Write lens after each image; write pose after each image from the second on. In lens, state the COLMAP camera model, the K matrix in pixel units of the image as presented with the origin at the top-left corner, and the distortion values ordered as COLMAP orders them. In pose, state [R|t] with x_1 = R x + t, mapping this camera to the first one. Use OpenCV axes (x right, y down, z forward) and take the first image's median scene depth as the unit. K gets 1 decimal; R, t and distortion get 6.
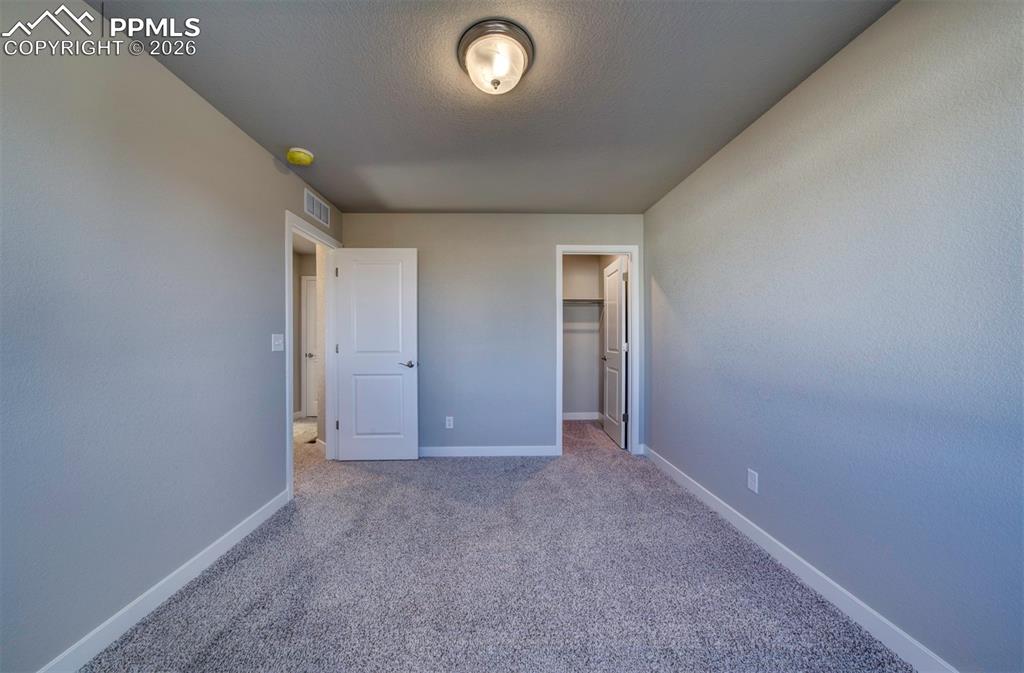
lens RADIAL K [[337.5, 0, 512.0], [0, 337.5, 336.5], [0, 0, 1]] dist [-0.000464, 0.000083]
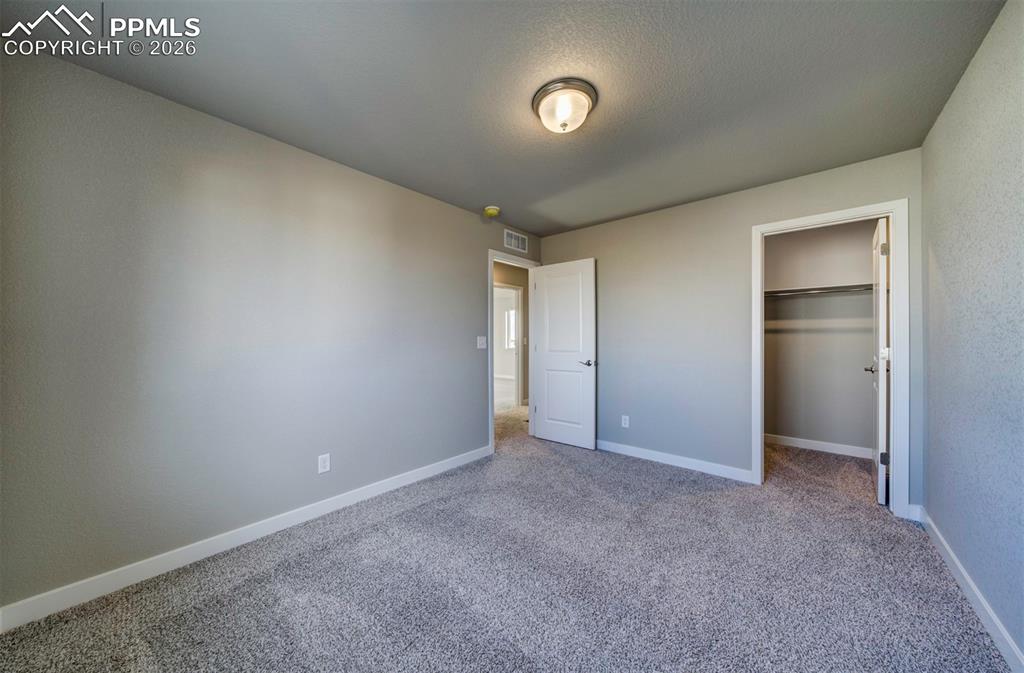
lens RADIAL K [[345.9, 0, 512.0], [0, 345.9, 336.5], [0, 0, 1]] dist [0.000855, 0.000128]
pose [[0.741131, -0.002490, -0.671356, 0.281756], [-0.000005, 0.999993, -0.003715, -0.000342], [0.671360, 0.002757, 0.741126, -0.012051]]
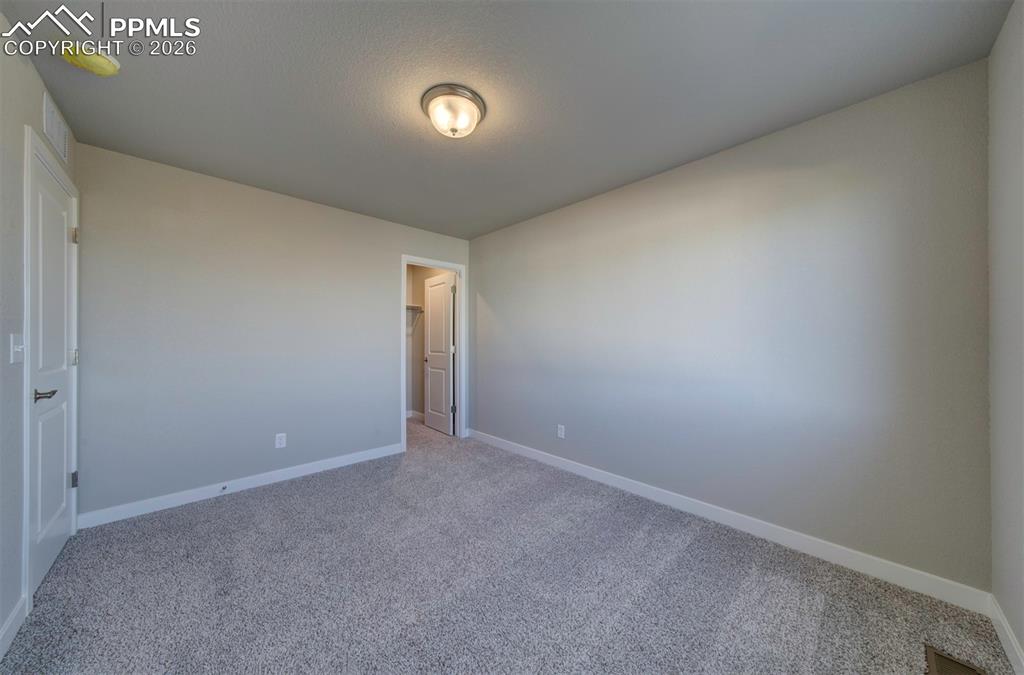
lens RADIAL K [[337.5, 0, 512.0], [0, 337.5, 337.5], [0, 0, 1]] dist [-0.000464, 0.000083]
pose [[0.737162, 0.013494, 0.675581, -0.351590], [-0.008344, 0.999906, -0.010868, 0.001228], [-0.675664, 0.002374, 0.737206, -0.014289]]
